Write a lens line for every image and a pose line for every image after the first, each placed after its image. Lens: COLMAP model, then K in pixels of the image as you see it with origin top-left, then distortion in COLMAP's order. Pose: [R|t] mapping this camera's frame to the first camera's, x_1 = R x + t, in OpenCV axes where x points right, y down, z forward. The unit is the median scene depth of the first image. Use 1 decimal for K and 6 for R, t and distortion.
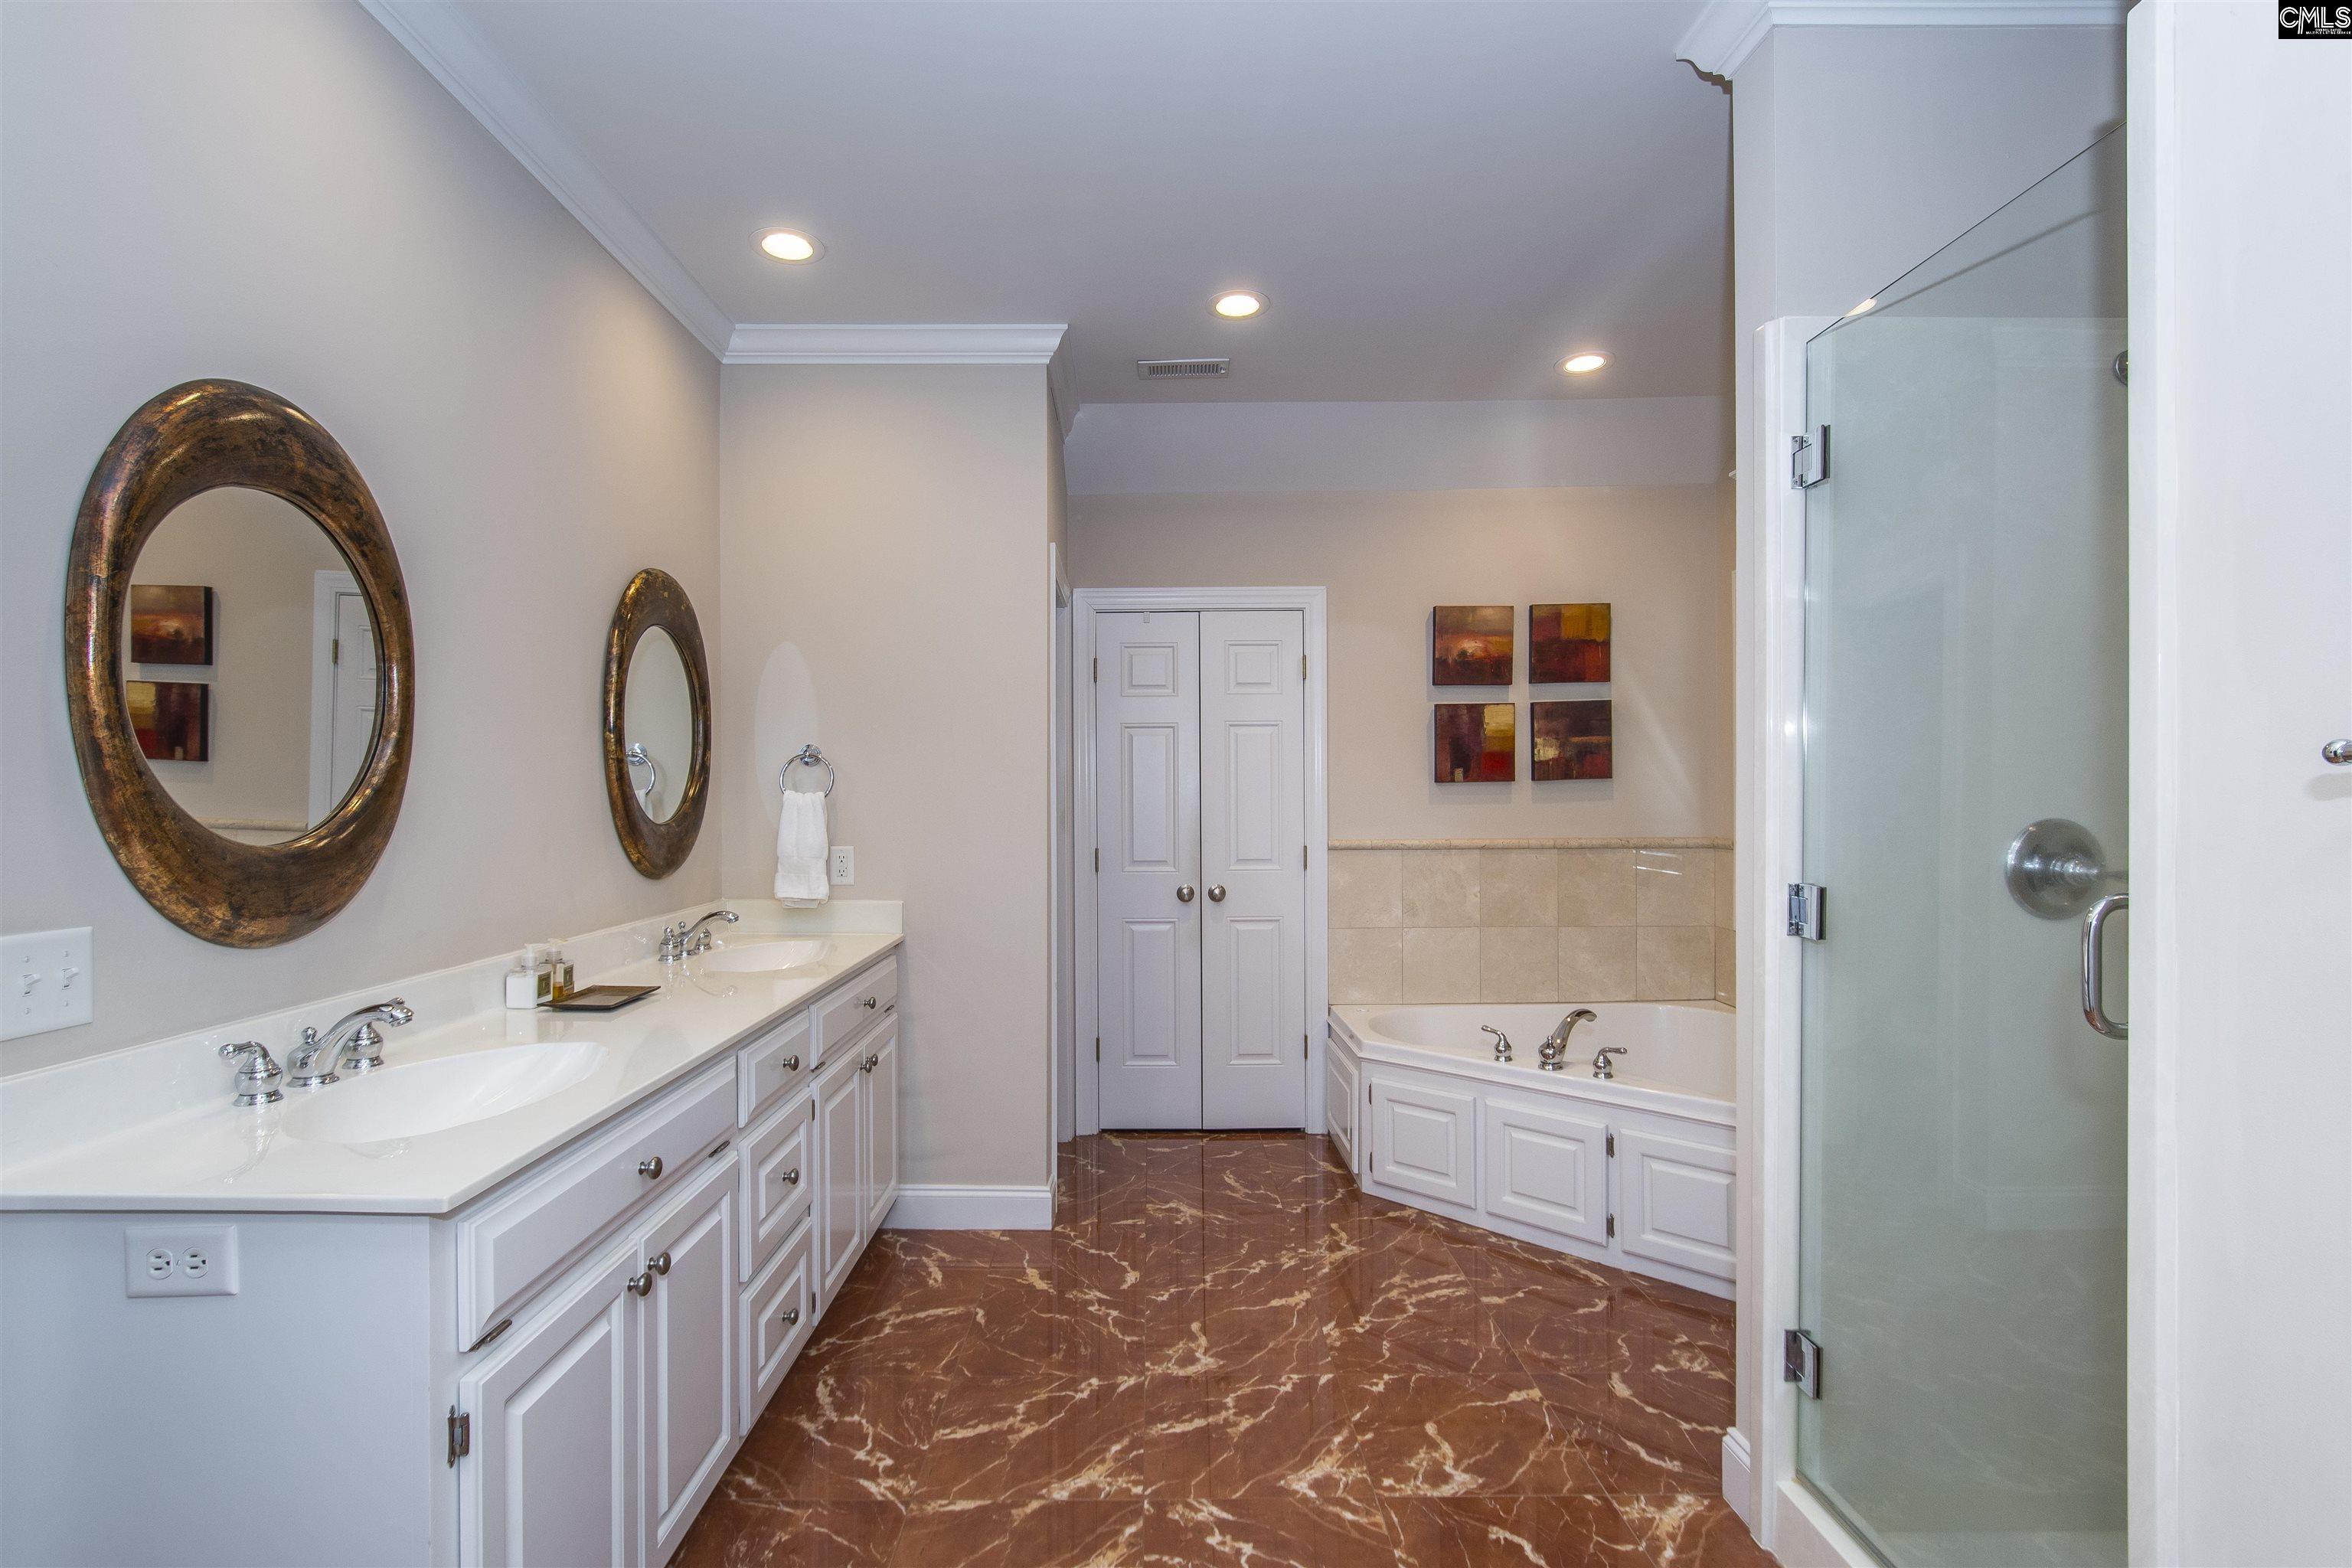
lens RADIAL K [[1103.8, 0, 1137.7], [0, 1103.8, 792.9], [0, 0, 1]] dist [0.004372, -0.008330]
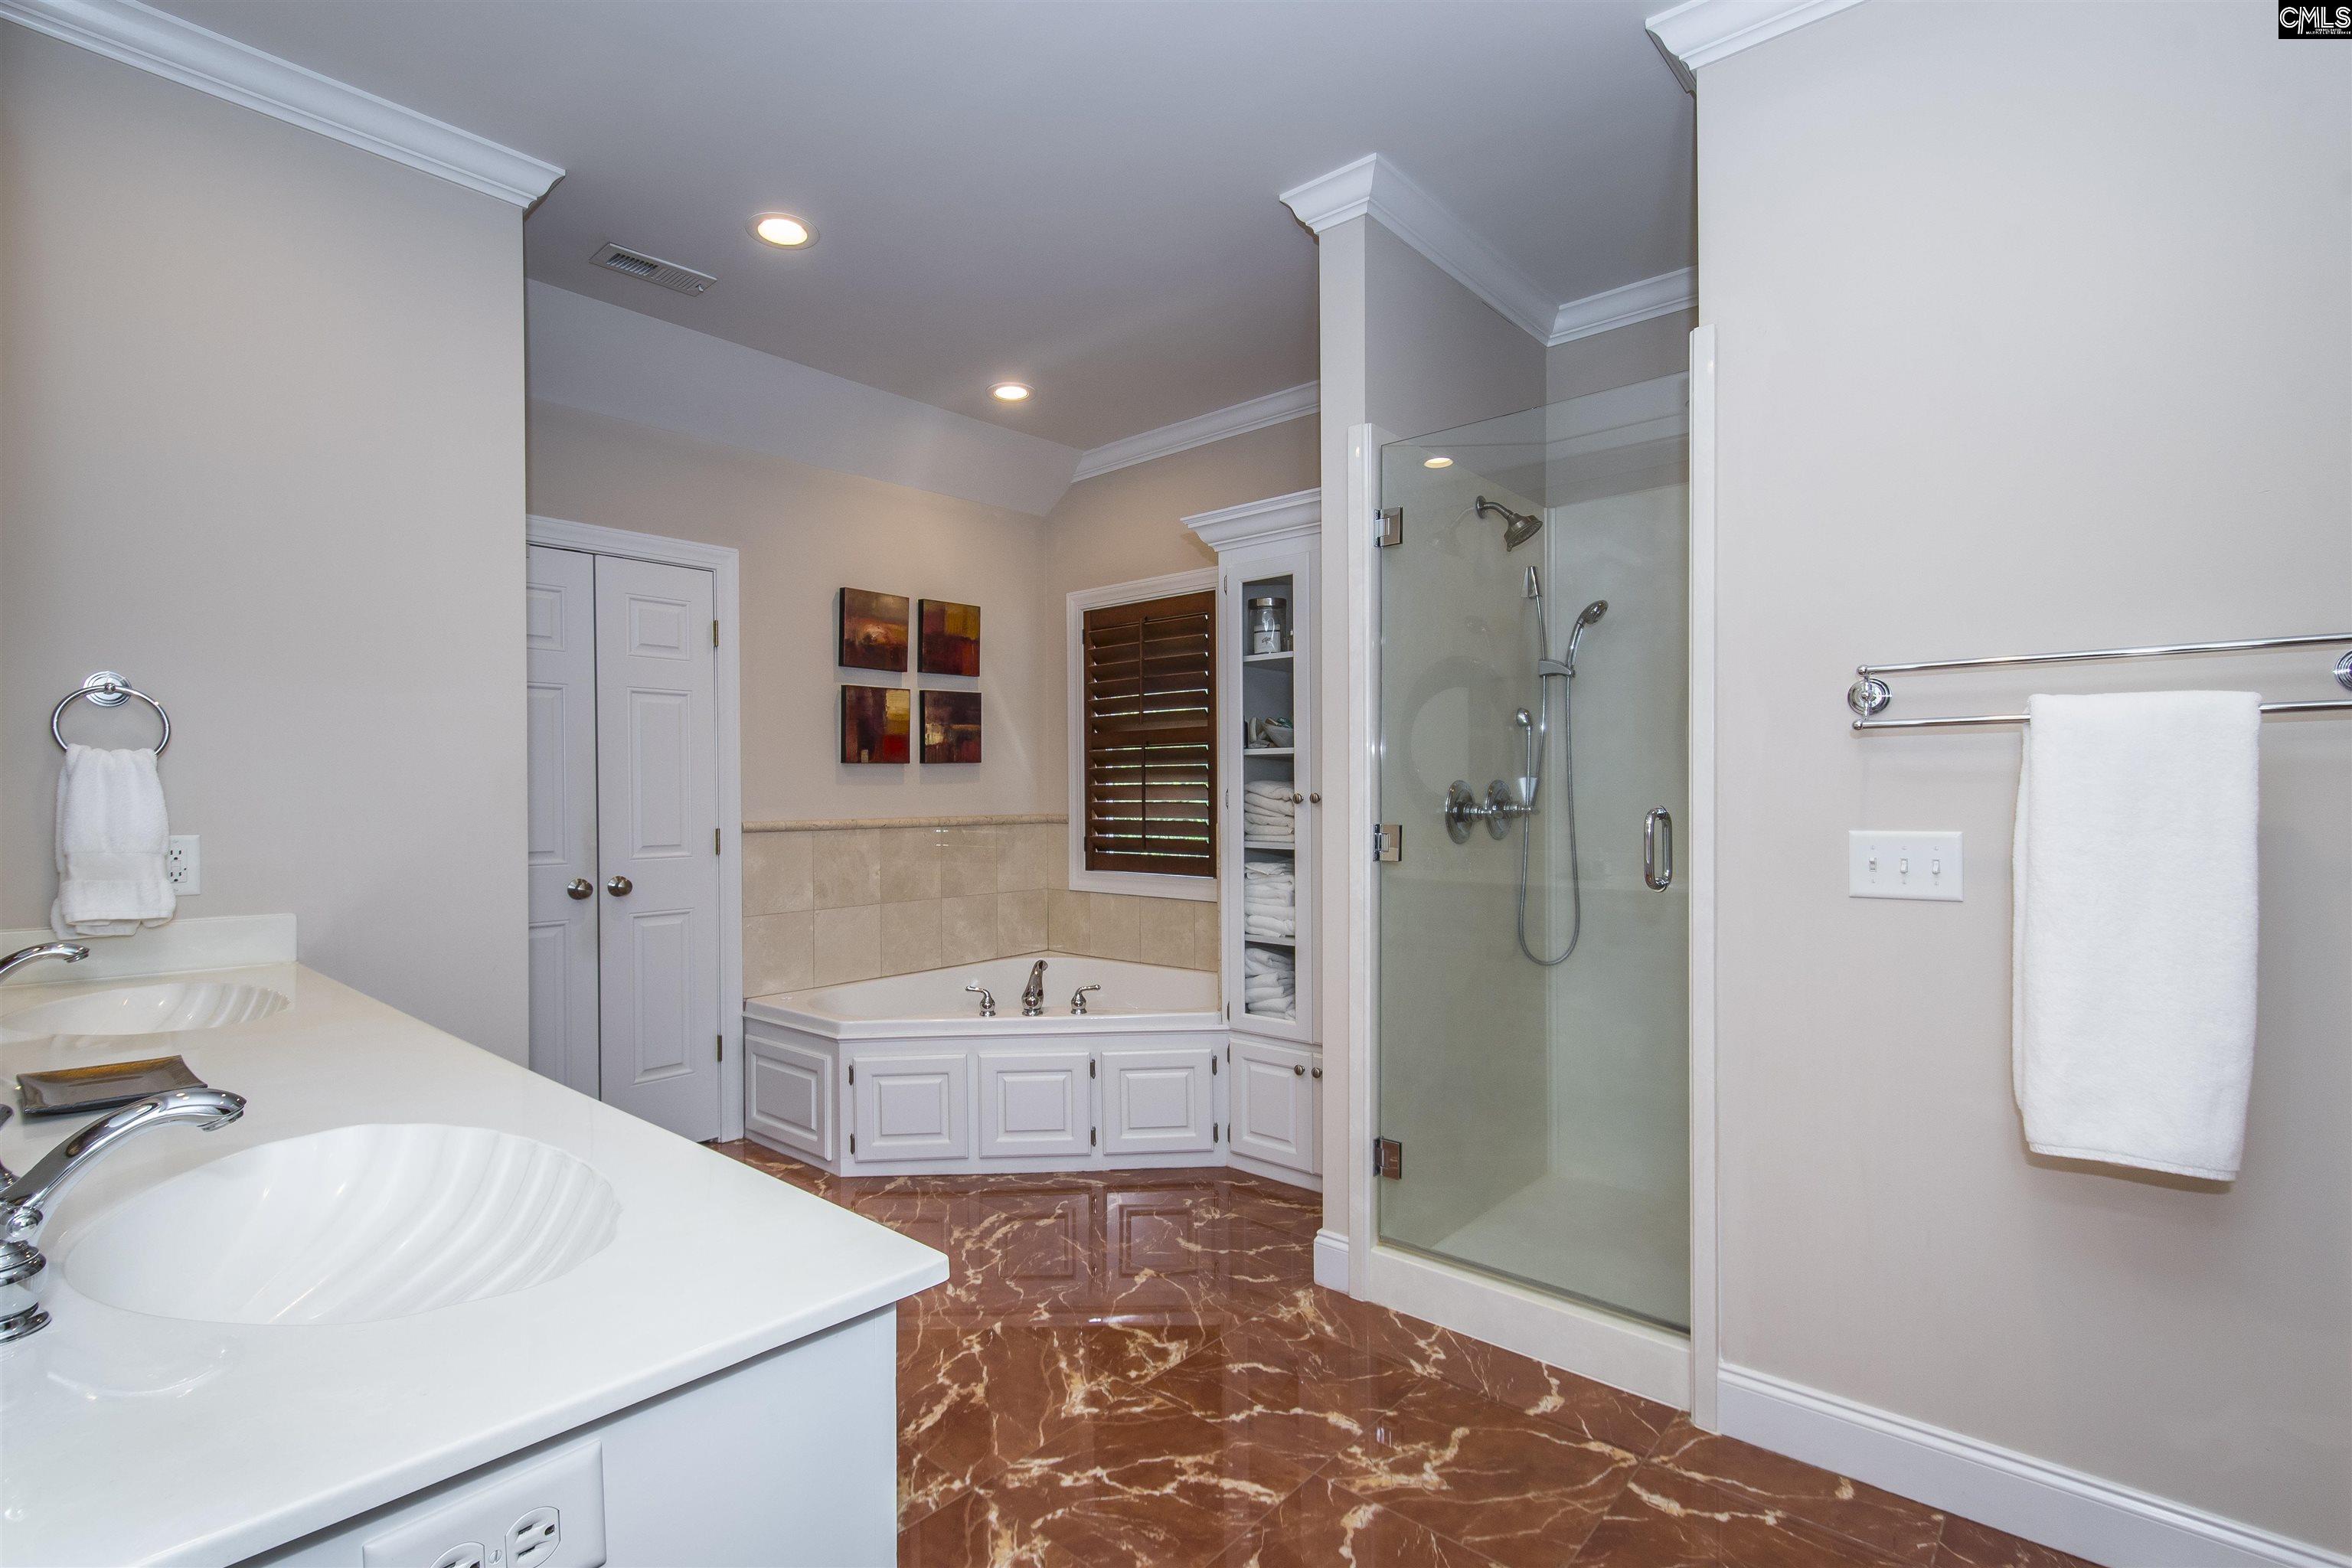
lens RADIAL K [[1098.7, 0, 1171.9], [0, 1098.7, 792.9], [0, 0, 1]] dist [0.001138, 0.000053]
pose [[0.660231, 0.001362, 0.751061, -0.286256], [0.000078, 0.999998, -0.001882, 0.019919], [-0.751062, 0.001300, 0.660230, 0.117395]]
